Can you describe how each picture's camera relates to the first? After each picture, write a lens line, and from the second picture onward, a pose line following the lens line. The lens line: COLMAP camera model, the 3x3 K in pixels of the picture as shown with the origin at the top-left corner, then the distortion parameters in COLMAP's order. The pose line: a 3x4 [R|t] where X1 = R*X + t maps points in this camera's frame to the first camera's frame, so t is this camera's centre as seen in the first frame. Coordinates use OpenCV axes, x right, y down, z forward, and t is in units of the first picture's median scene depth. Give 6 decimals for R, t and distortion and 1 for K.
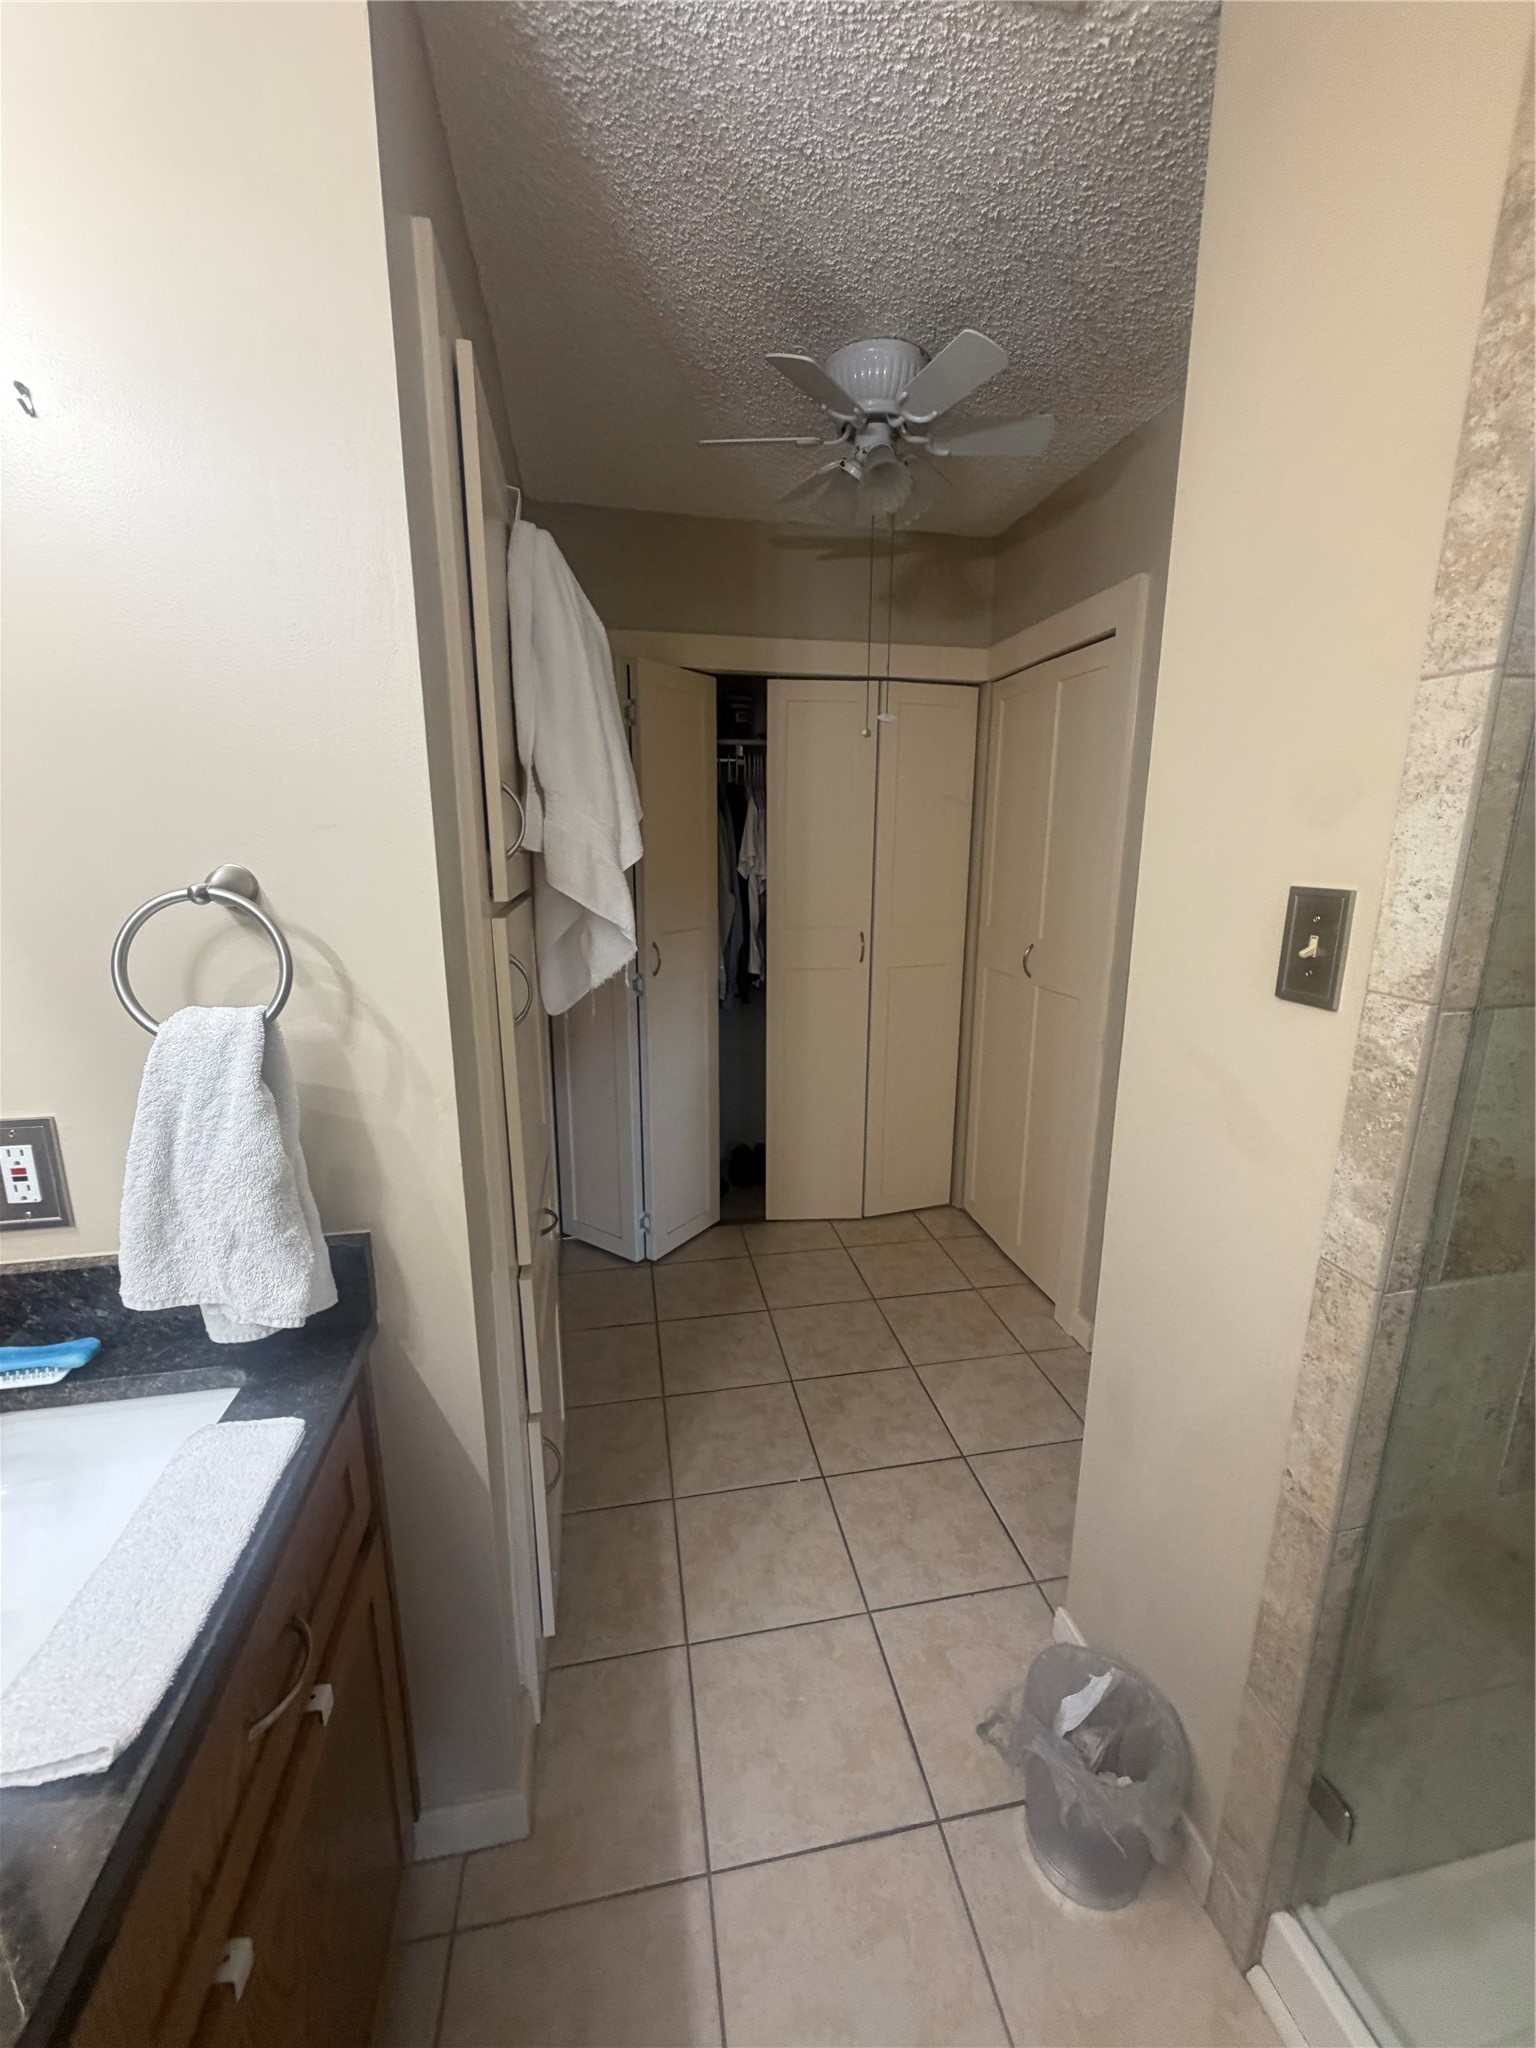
lens RADIAL K [[814.9, 0, 771.4], [0, 814.9, 1022.5], [0, 0, 1]] dist [0.000029, 0.000063]
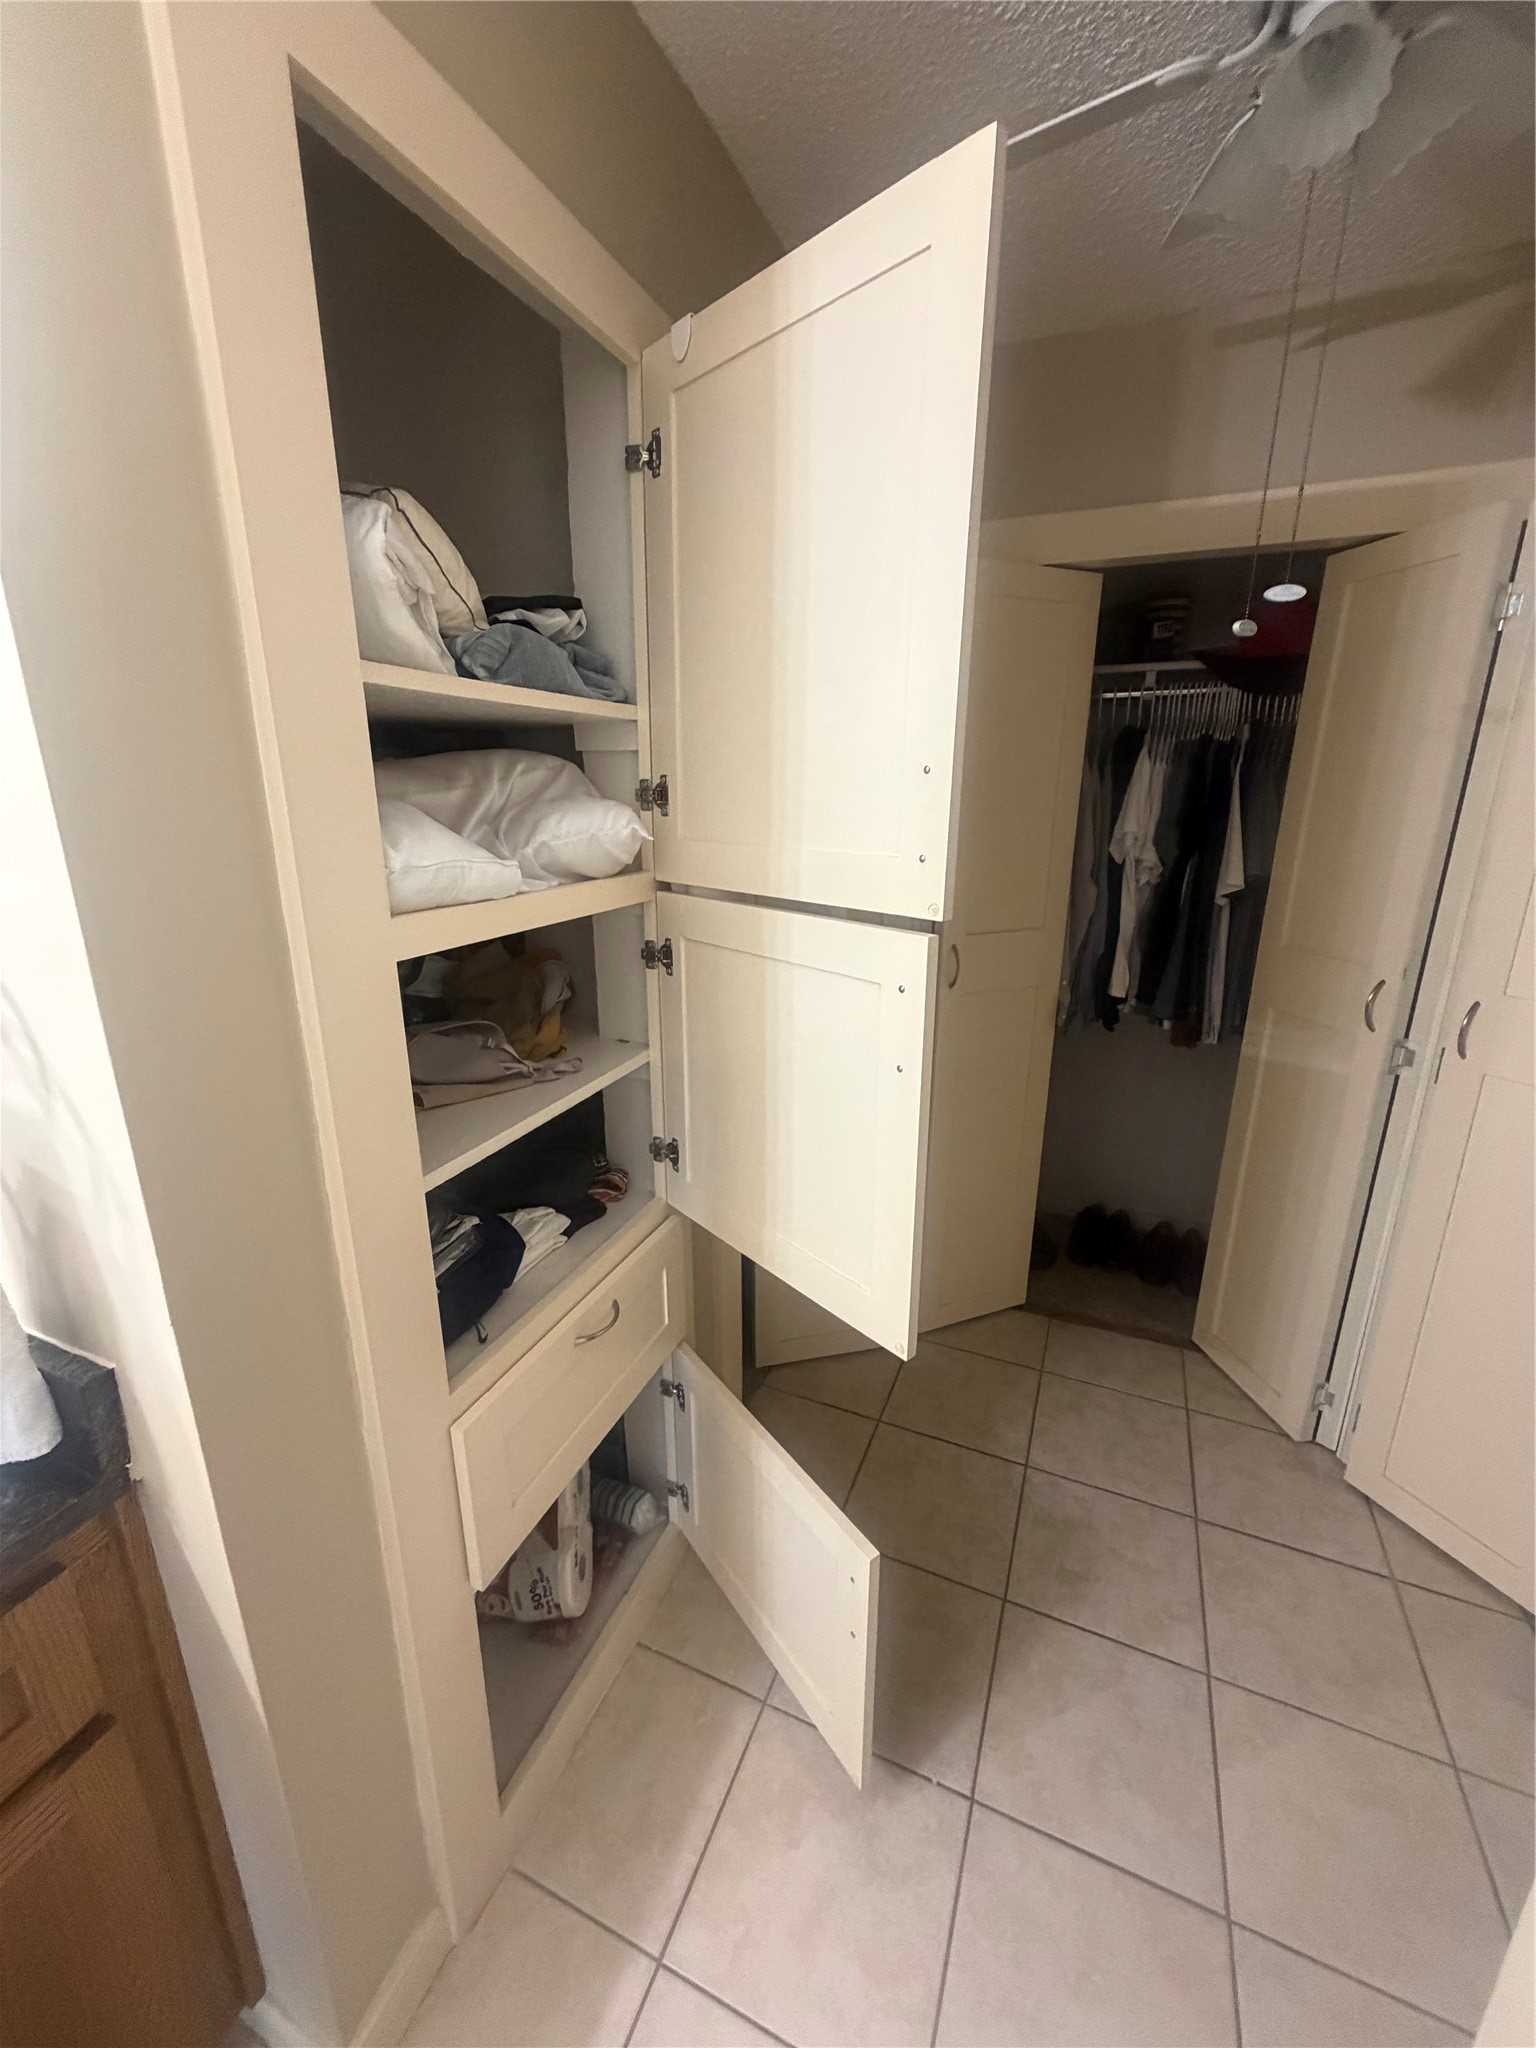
lens RADIAL K [[814.9, 0, 771.4], [0, 814.9, 1022.5], [0, 0, 1]] dist [0.000029, 0.000063]
pose [[0.827186, 0.153704, -0.540498, 0.295934], [-0.123125, 0.988066, 0.092549, -0.163413], [0.548273, -0.010006, 0.836240, 0.572704]]
